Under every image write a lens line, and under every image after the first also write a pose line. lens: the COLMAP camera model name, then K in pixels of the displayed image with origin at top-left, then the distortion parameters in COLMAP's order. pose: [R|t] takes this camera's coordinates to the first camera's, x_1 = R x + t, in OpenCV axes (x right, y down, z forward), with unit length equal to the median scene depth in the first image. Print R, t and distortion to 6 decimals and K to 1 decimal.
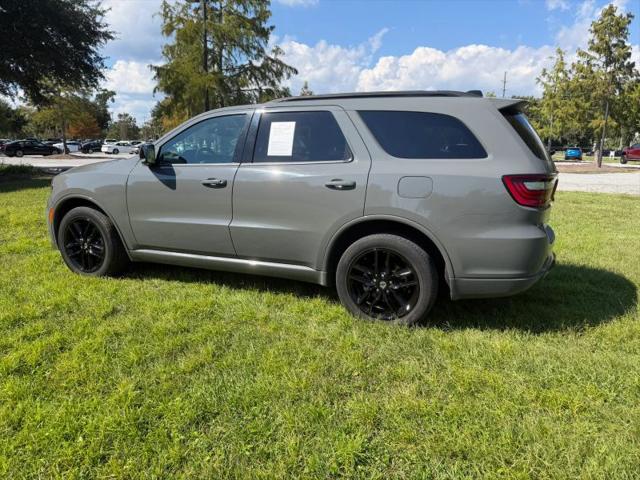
lens RADIAL K [[472.0, 0, 318.2], [0, 472.0, 240.6], [0, 0, 1]] dist [0.045297, -0.043595]
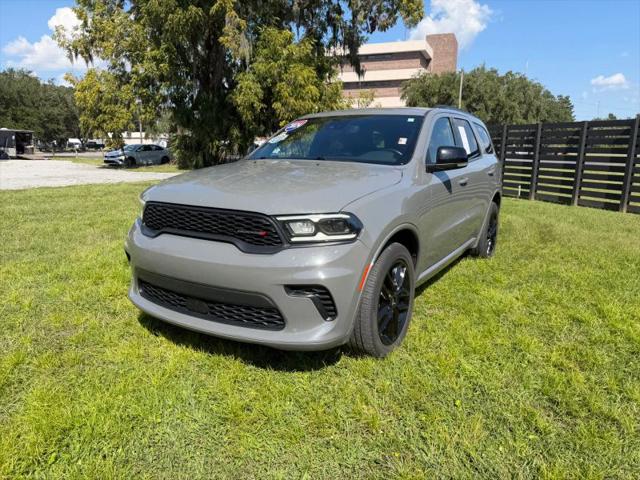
lens RADIAL K [[461.1, 0, 322.4], [0, 461.1, 240.9], [0, 0, 1]] dist [0.066537, -0.078064]
pose [[0.146940, -0.203875, 0.967907, -0.301241], [0.178111, 0.967988, 0.176852, -0.054607], [-0.972977, 0.146408, 0.178549, 0.265345]]
